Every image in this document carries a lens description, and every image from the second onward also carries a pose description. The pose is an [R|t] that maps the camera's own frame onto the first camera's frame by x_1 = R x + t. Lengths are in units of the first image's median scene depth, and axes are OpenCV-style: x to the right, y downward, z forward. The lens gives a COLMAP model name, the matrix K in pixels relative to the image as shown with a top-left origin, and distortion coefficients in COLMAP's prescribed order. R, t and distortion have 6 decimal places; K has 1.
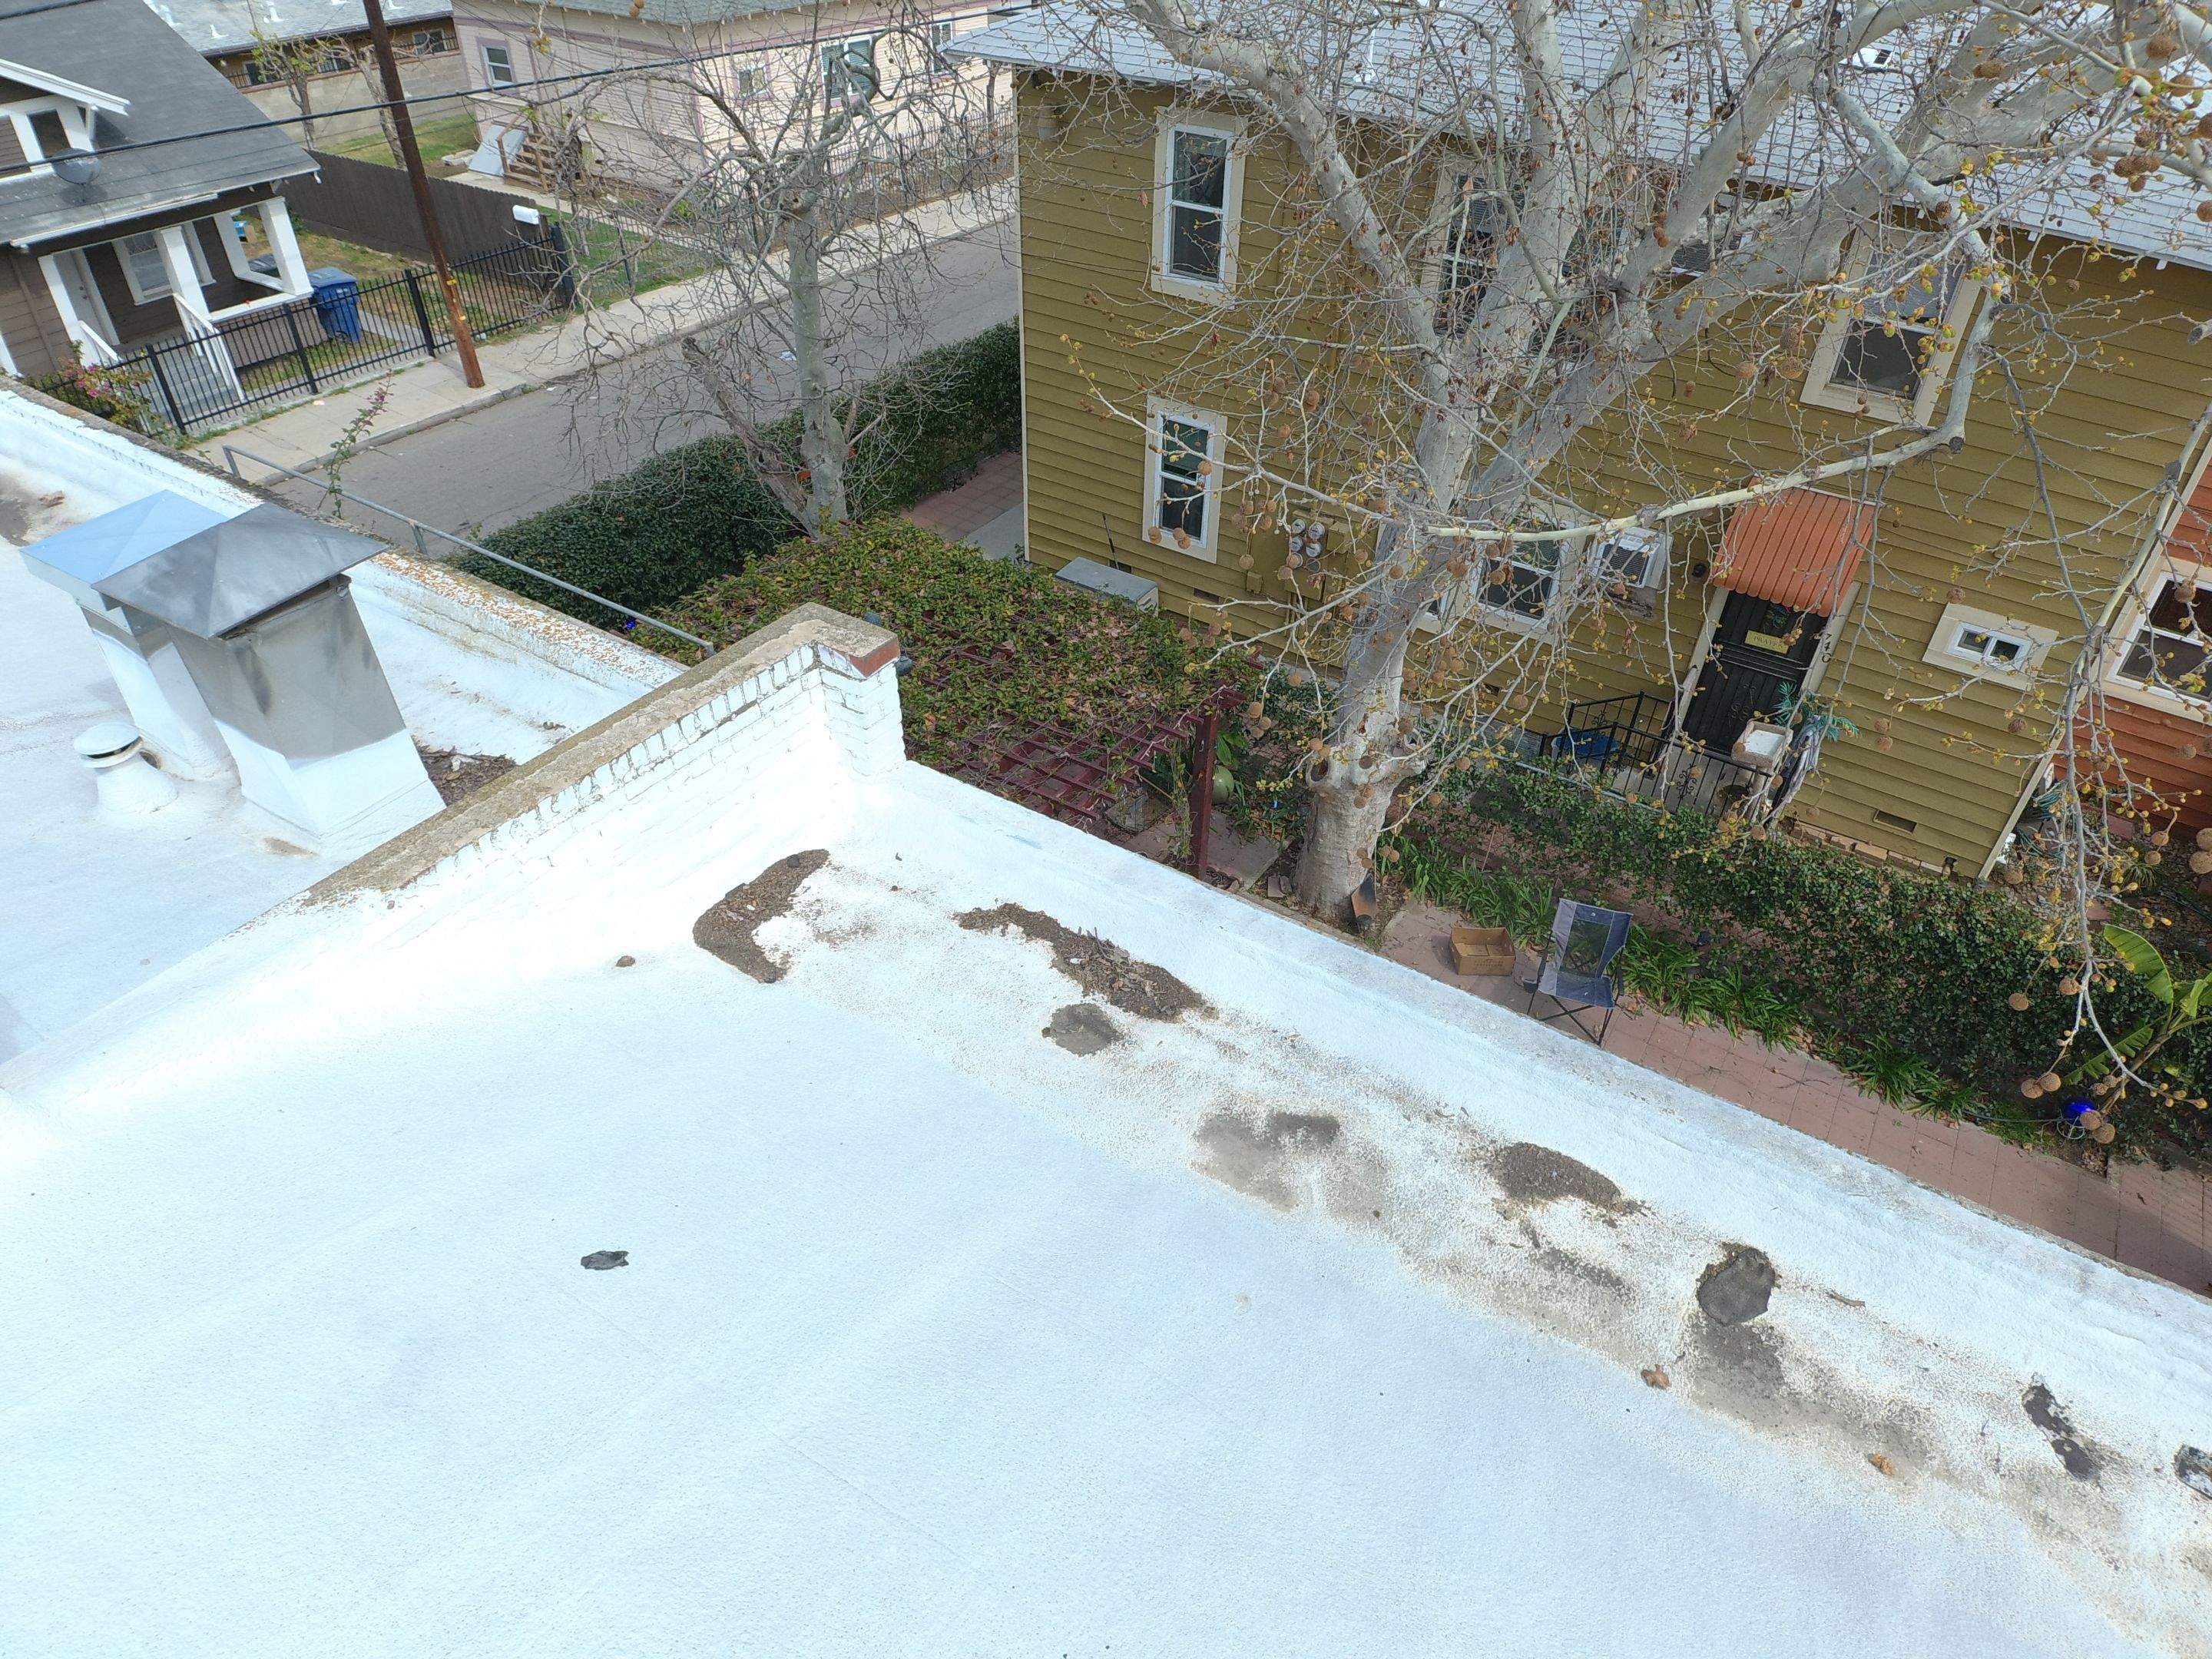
lens RADIAL K [[1335.4, 0, 1138.5], [0, 1335.4, 842.5], [0, 0, 1]] dist [0.055602, -0.079609]
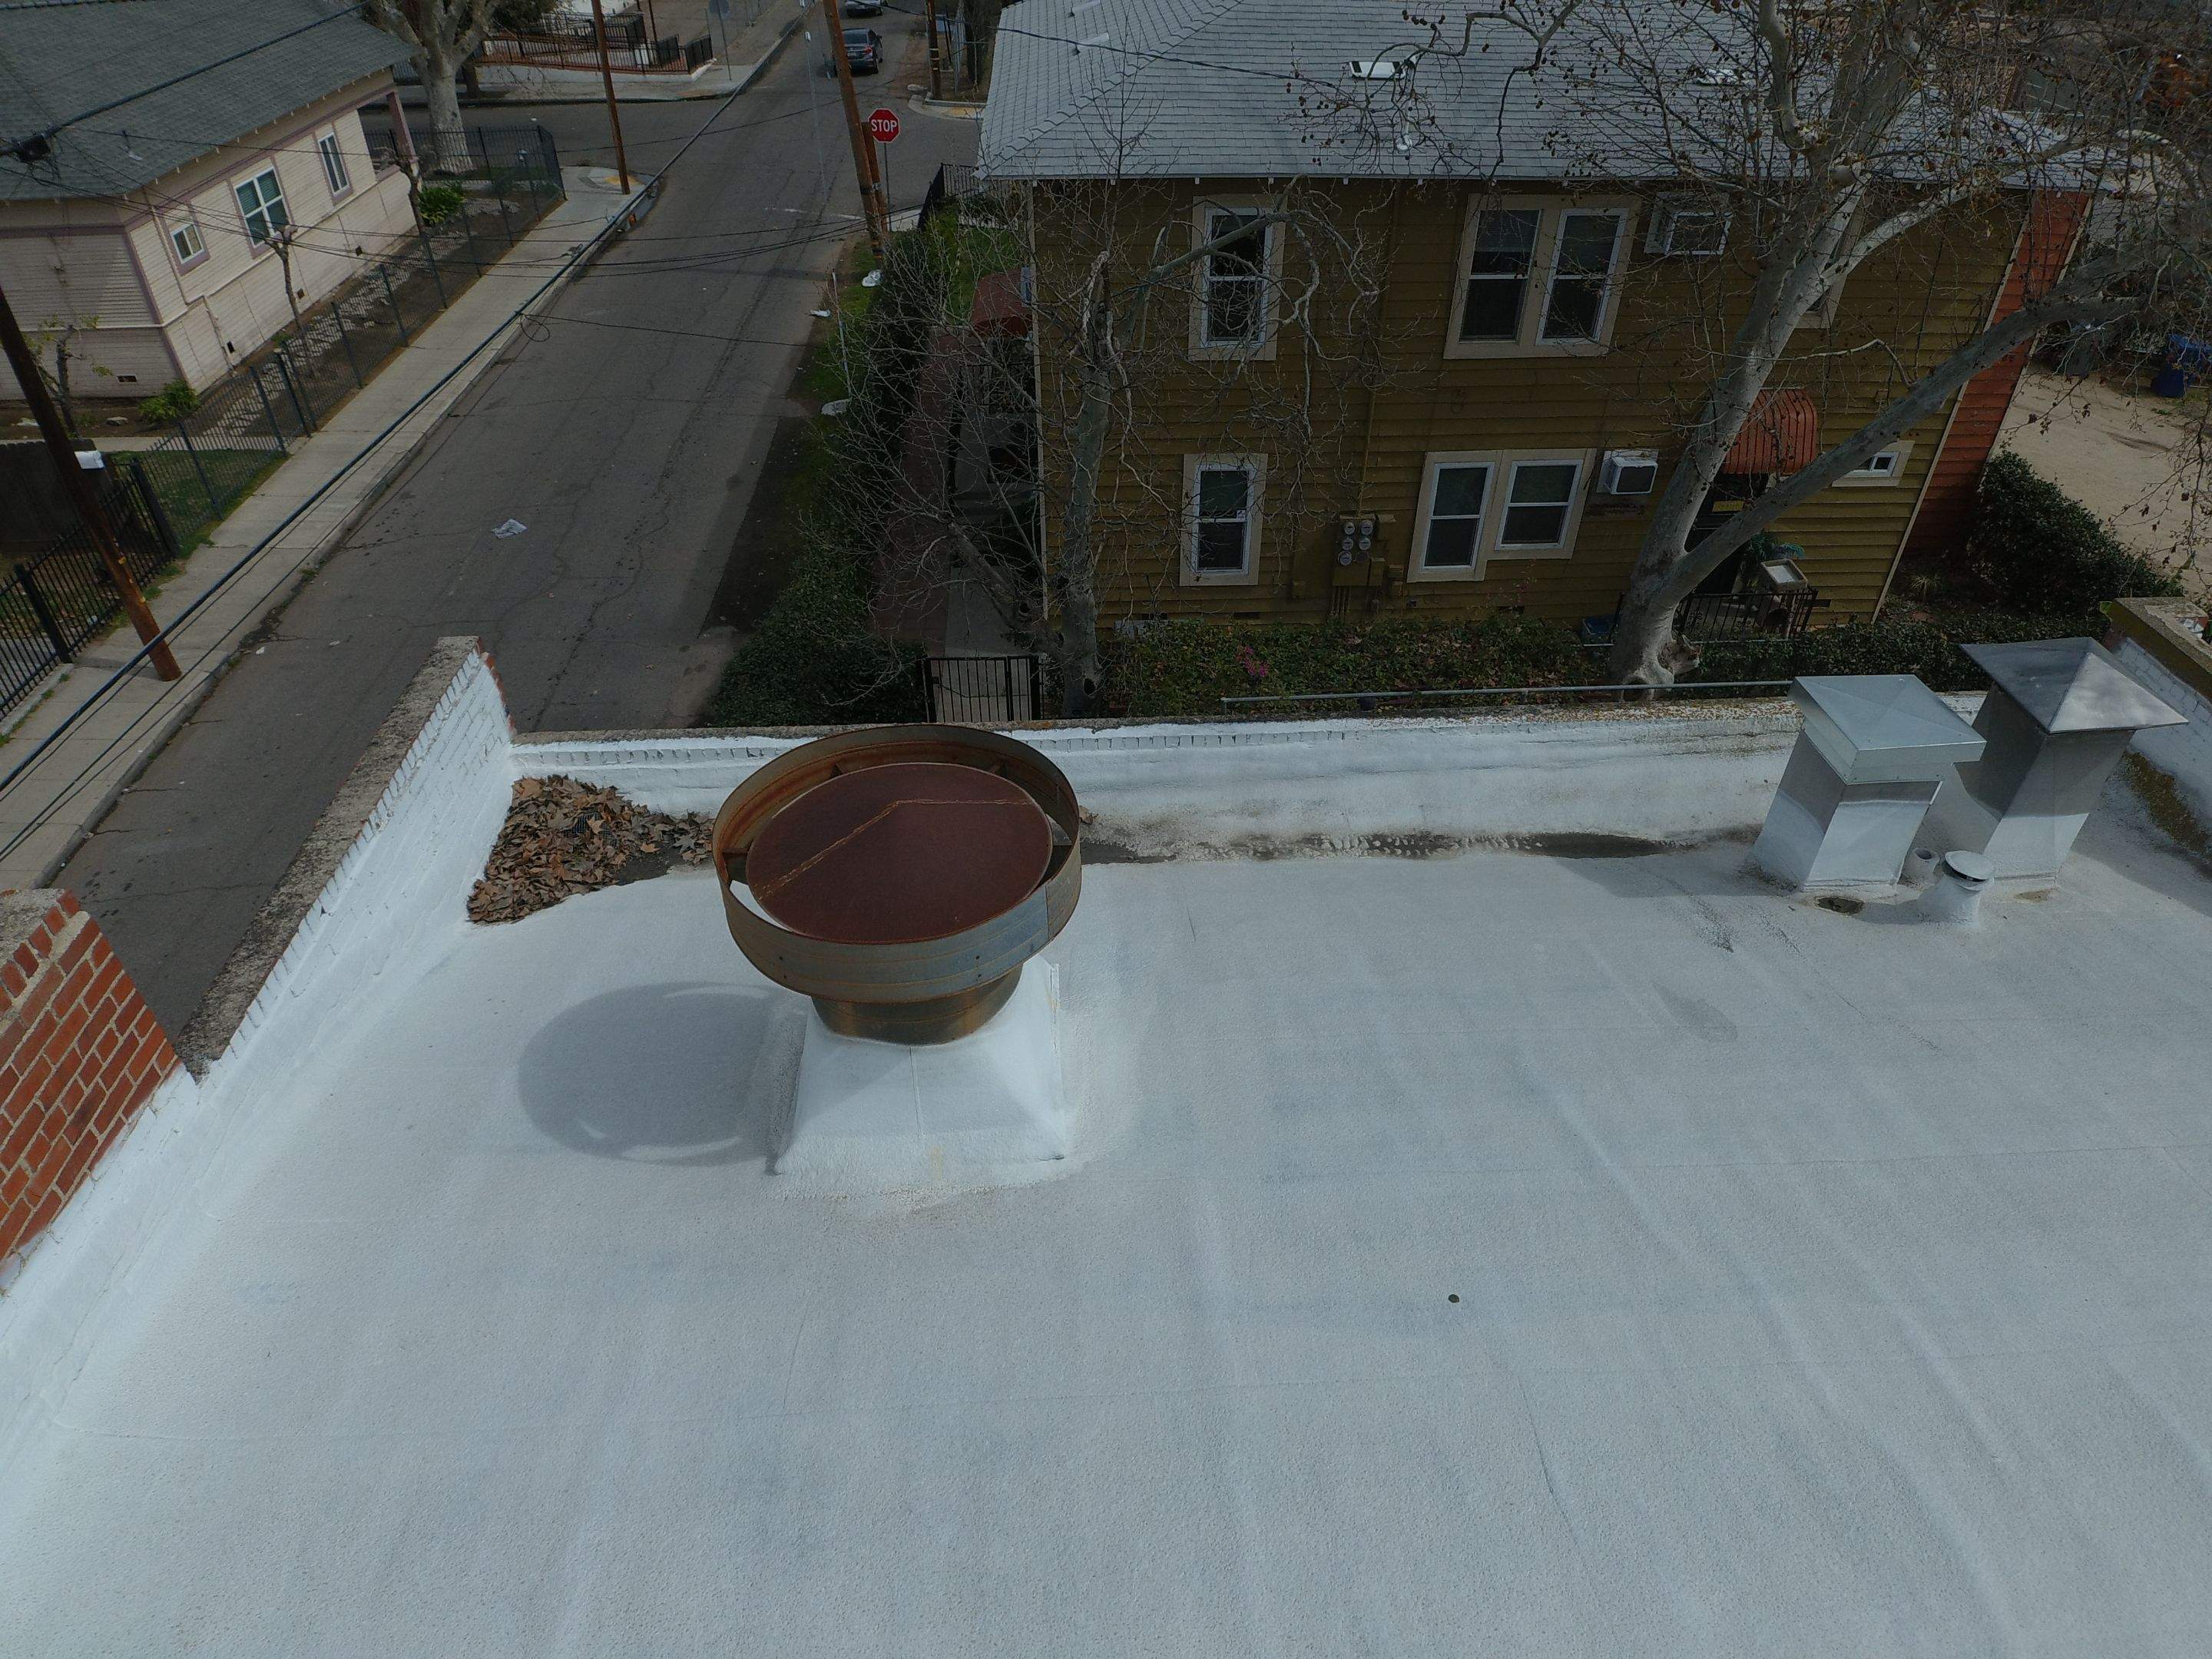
lens RADIAL K [[1335.4, 0, 1138.5], [0, 1335.4, 842.5], [0, 0, 1]] dist [0.055602, -0.079609]
pose [[0.805848, -0.381838, 0.452558, -0.629888], [0.380944, 0.919449, 0.097440, -0.164566], [-0.453310, 0.093877, 0.886395, 0.087034]]
